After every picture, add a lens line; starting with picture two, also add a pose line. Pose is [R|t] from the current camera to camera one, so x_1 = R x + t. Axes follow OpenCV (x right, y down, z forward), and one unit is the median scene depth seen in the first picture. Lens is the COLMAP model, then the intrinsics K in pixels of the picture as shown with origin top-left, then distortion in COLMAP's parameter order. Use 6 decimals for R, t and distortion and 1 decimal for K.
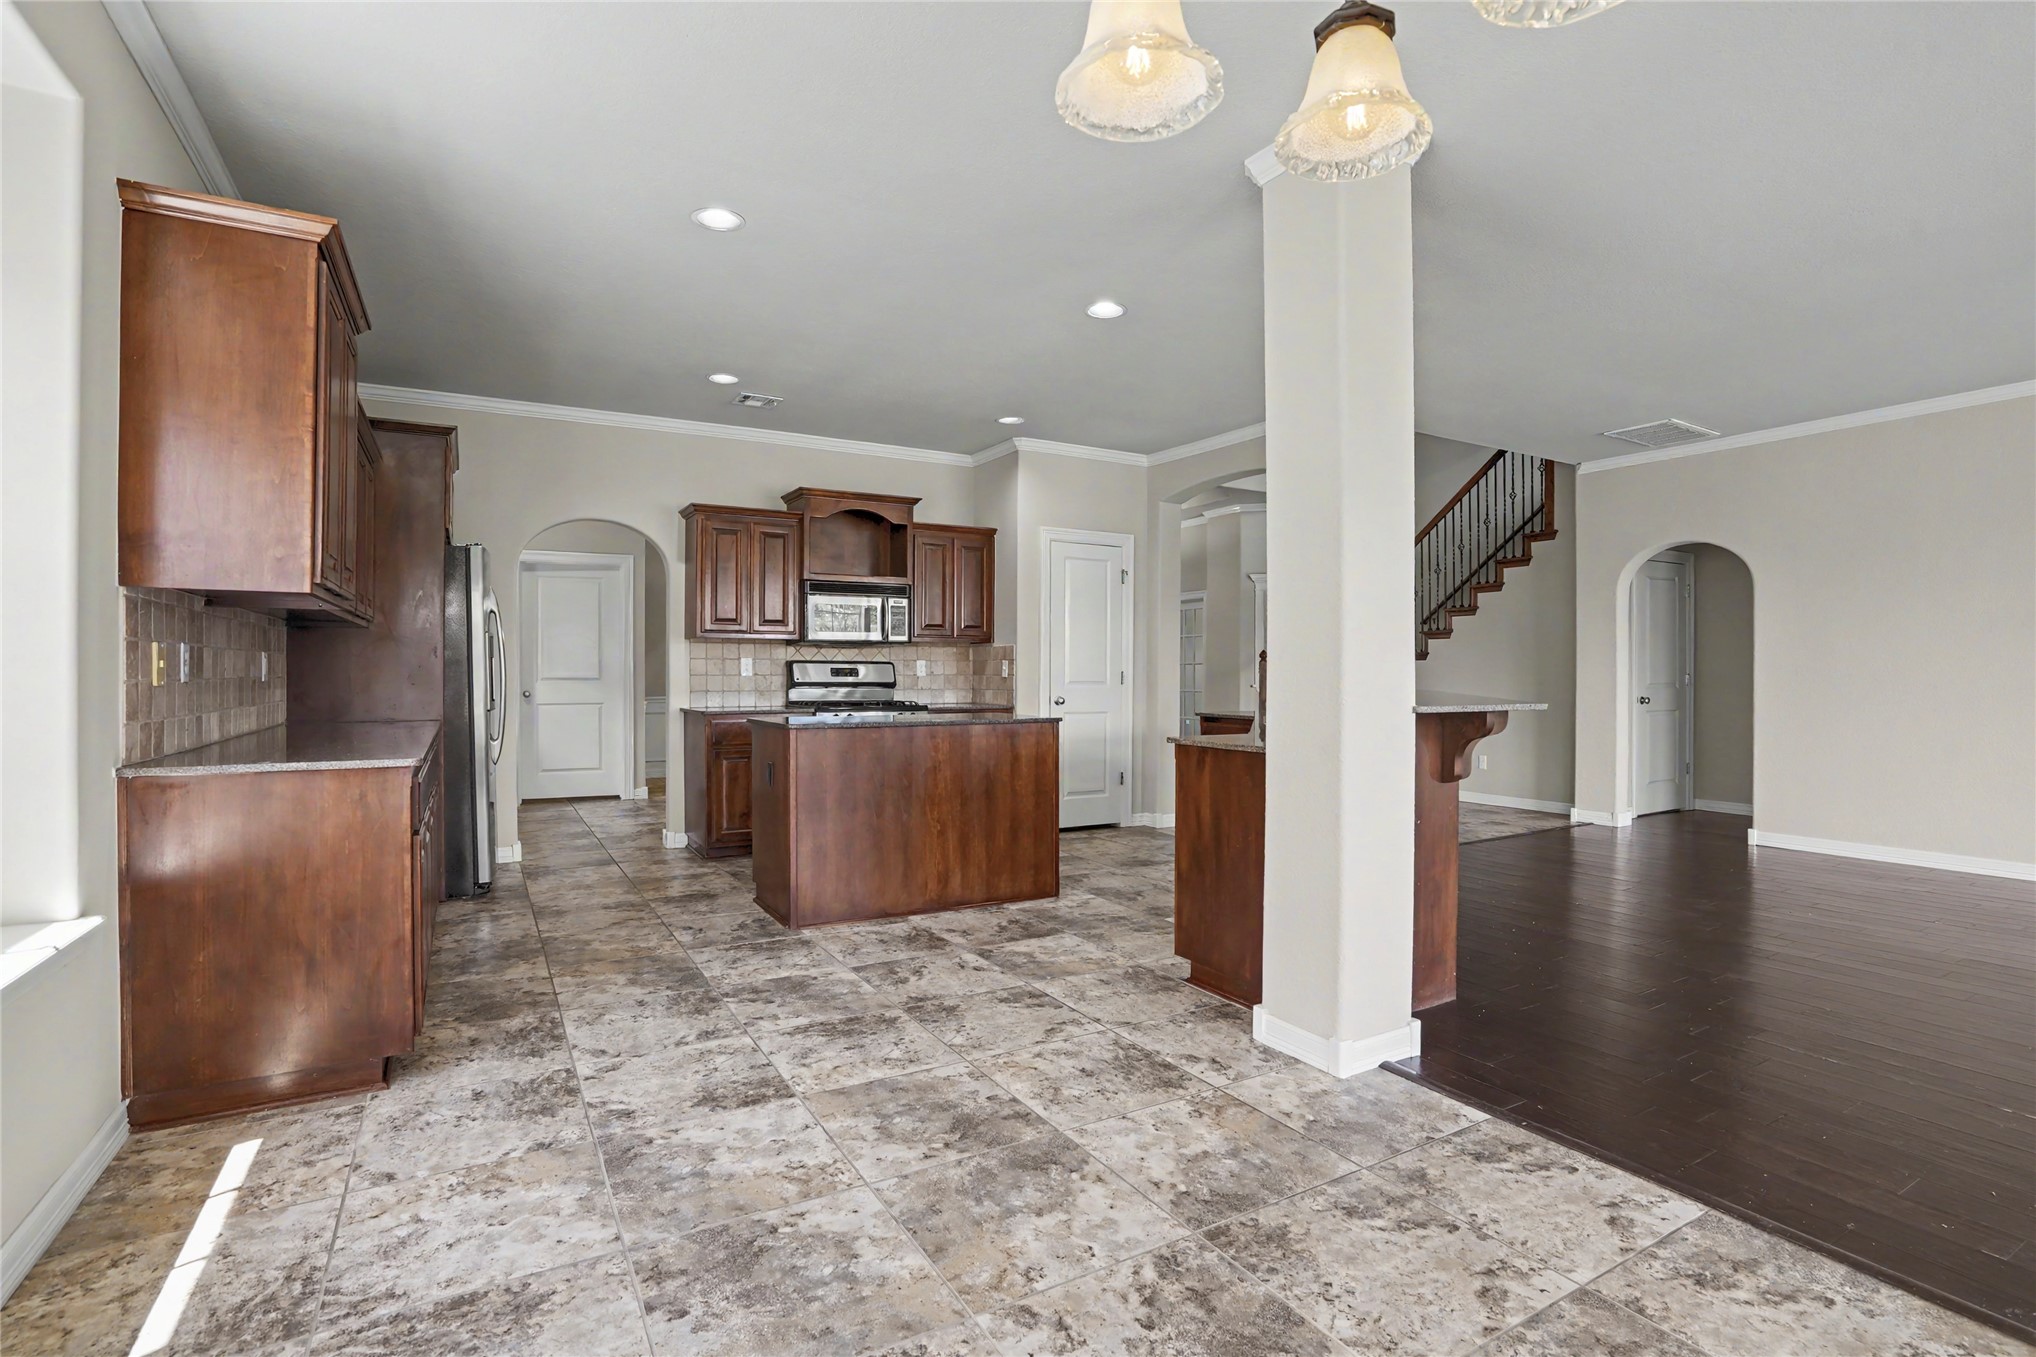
lens RADIAL K [[961.1, 0, 1025.8], [0, 961.1, 674.2], [0, 0, 1]] dist [-0.027315, 0.003242]
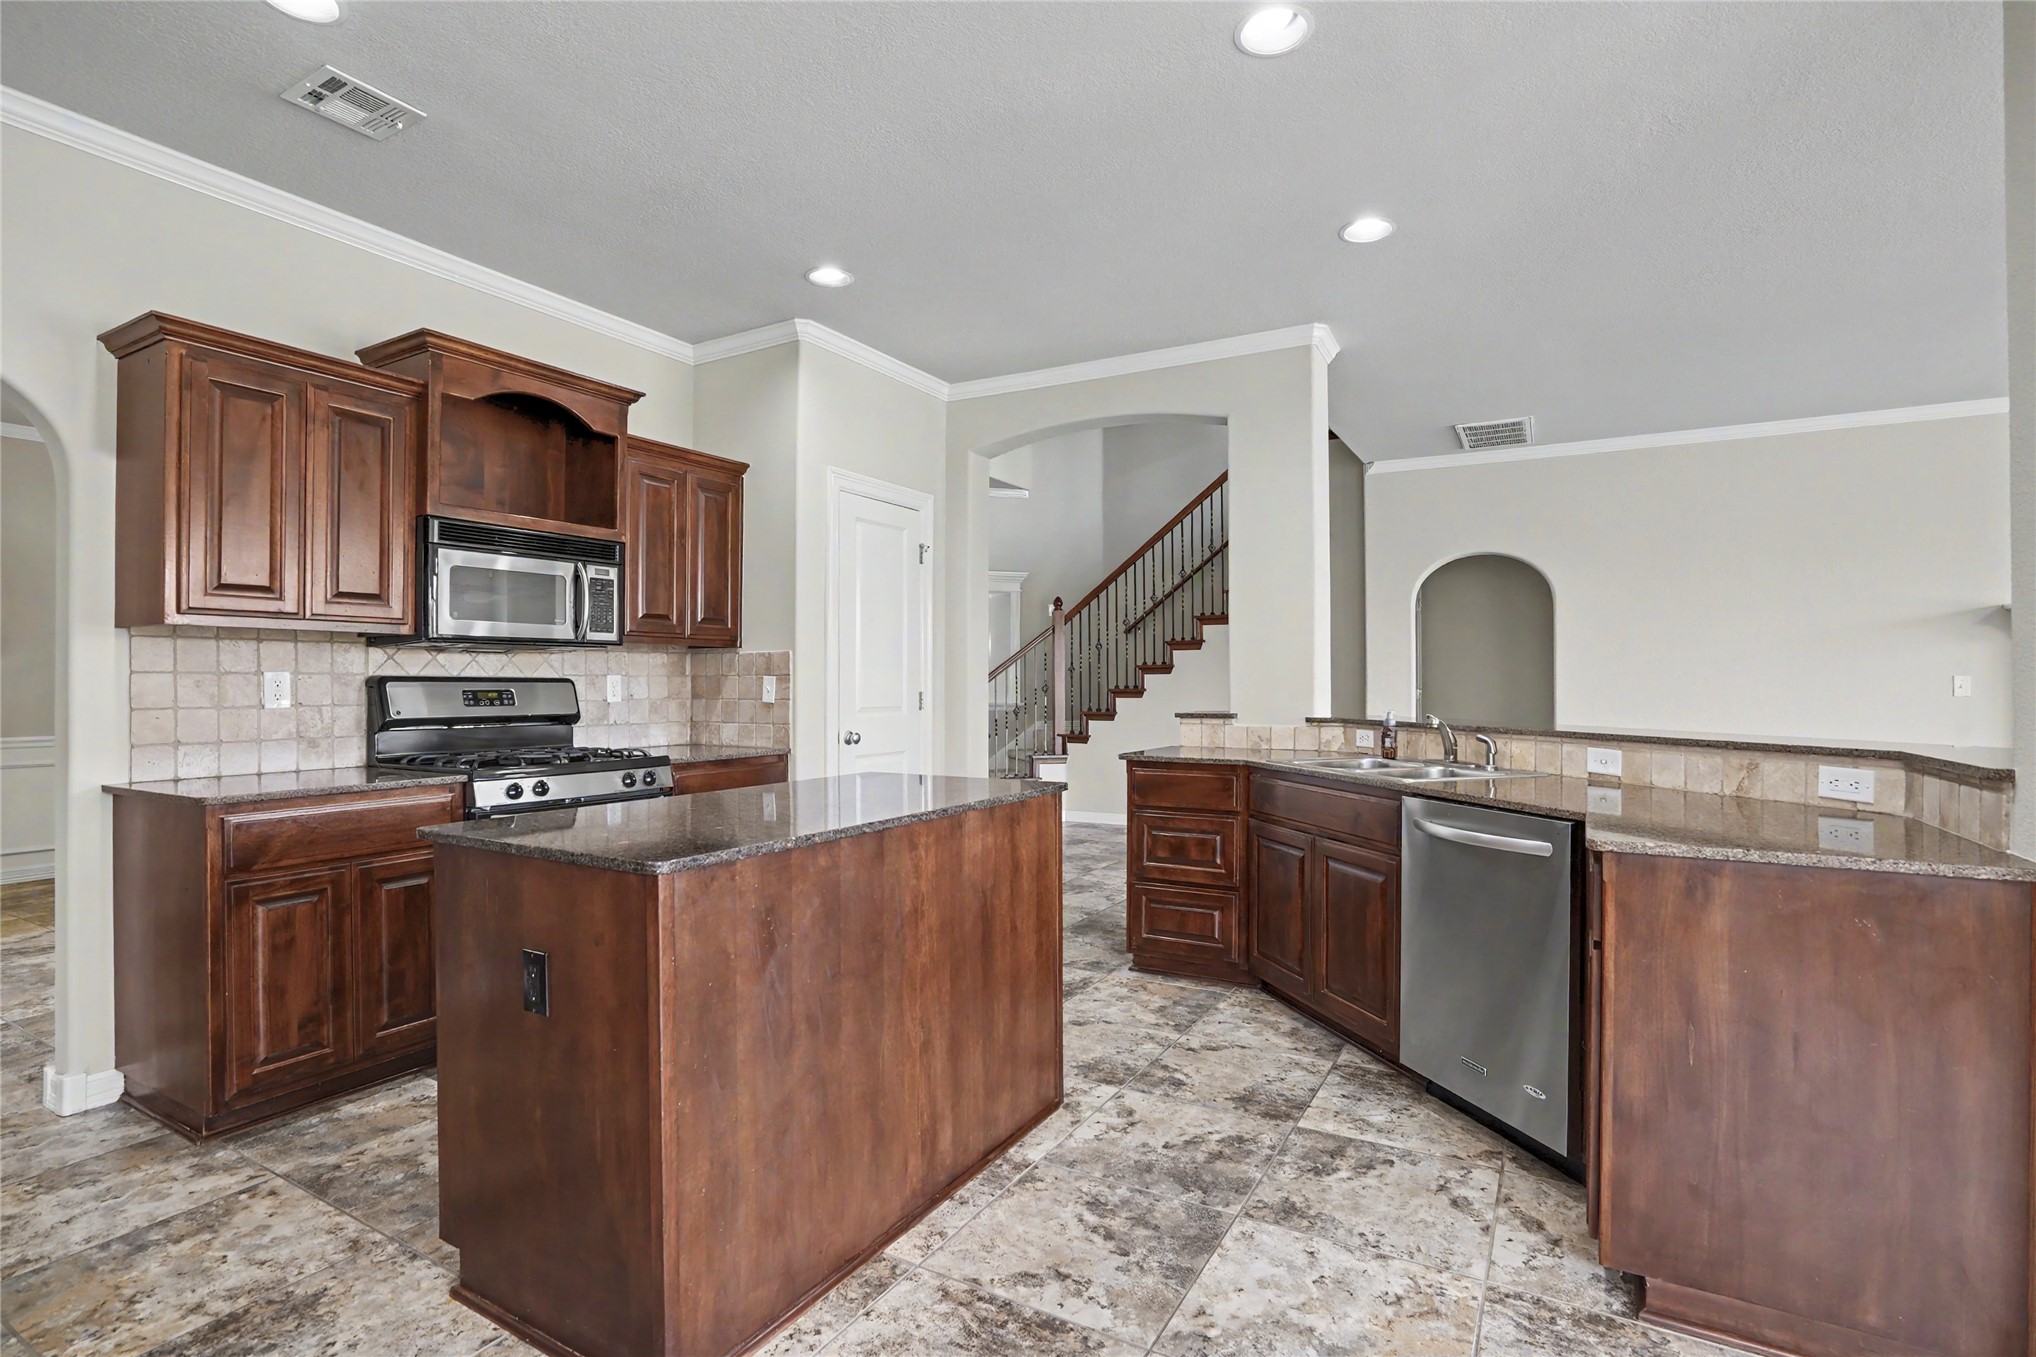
lens RADIAL K [[961.1, 0, 1014.0], [0, 961.1, 677.0], [0, 0, 1]] dist [-0.027315, 0.003242]
pose [[0.868231, -0.000767, 0.496159, -0.204473], [0.003335, 0.999985, -0.004289, -0.010867], [-0.496149, 0.005379, 0.868221, 0.405615]]
